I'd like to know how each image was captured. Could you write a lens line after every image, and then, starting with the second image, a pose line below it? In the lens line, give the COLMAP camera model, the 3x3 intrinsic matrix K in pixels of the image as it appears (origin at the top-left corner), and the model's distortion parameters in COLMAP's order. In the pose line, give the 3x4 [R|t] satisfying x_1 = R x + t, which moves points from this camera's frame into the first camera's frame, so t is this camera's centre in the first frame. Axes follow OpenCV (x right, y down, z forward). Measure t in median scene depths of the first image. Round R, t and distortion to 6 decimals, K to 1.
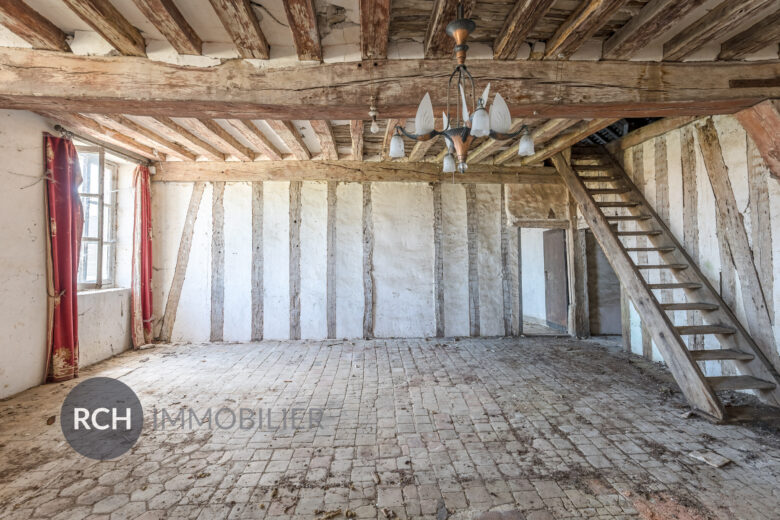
lens RADIAL K [[356.9, 0, 389.8], [0, 356.9, 252.9], [0, 0, 1]] dist [-0.000815, 0.000282]
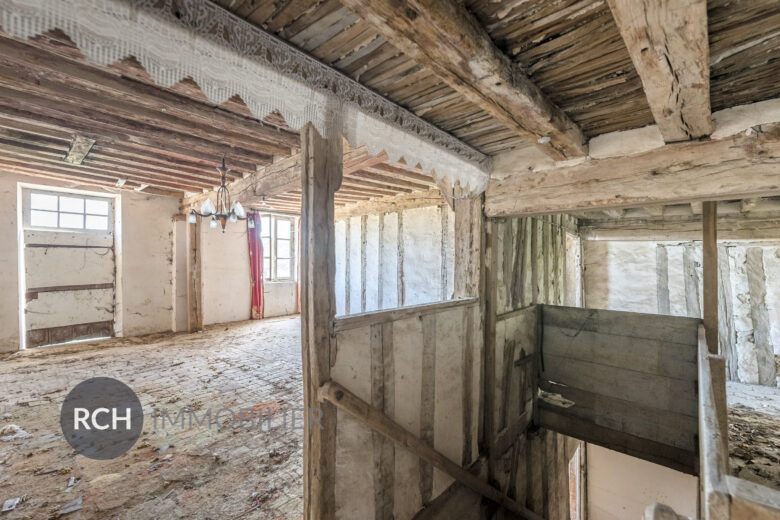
lens RADIAL K [[339.1, 0, 390.0], [0, 339.1, 265.5], [0, 0, 1]] dist [0.000145, -0.000024]
pose [[0.702703, 0.005761, -0.711460, 0.833099], [0.008319, 0.999832, 0.016312, -0.012737], [0.711435, -0.017382, 0.702537, 0.067928]]
